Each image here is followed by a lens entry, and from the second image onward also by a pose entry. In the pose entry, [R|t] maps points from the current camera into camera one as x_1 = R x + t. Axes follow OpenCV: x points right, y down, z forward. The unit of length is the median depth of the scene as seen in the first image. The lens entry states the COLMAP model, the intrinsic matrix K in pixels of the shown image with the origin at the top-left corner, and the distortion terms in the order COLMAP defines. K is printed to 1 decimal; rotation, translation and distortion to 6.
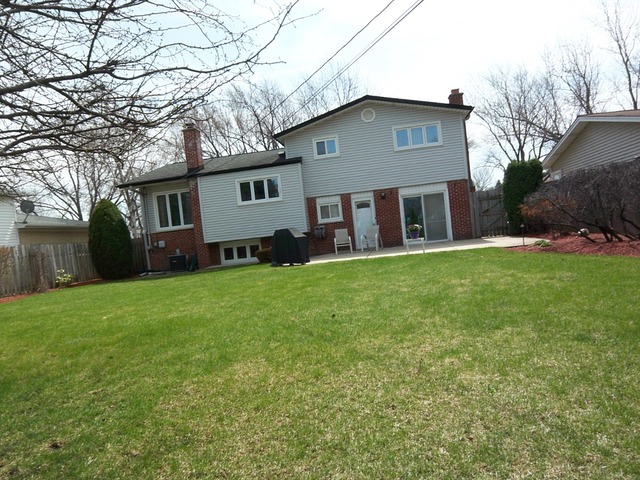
lens RADIAL K [[433.0, 0, 322.1], [0, 433.0, 247.6], [0, 0, 1]] dist [-0.003043, -0.055106]
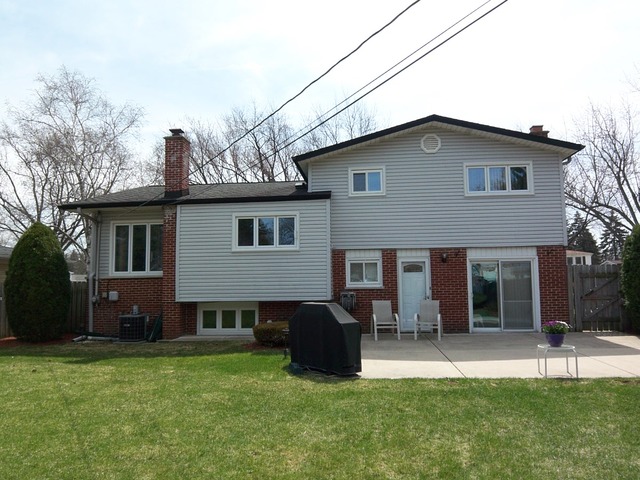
lens RADIAL K [[433.0, 0, 322.1], [0, 433.0, 247.6], [0, 0, 1]] dist [-0.003043, -0.055106]
pose [[0.994546, 0.095716, 0.041430, -0.081983], [-0.090454, 0.989327, -0.114241, -0.037699], [-0.051923, 0.109871, 0.992589, 0.314034]]
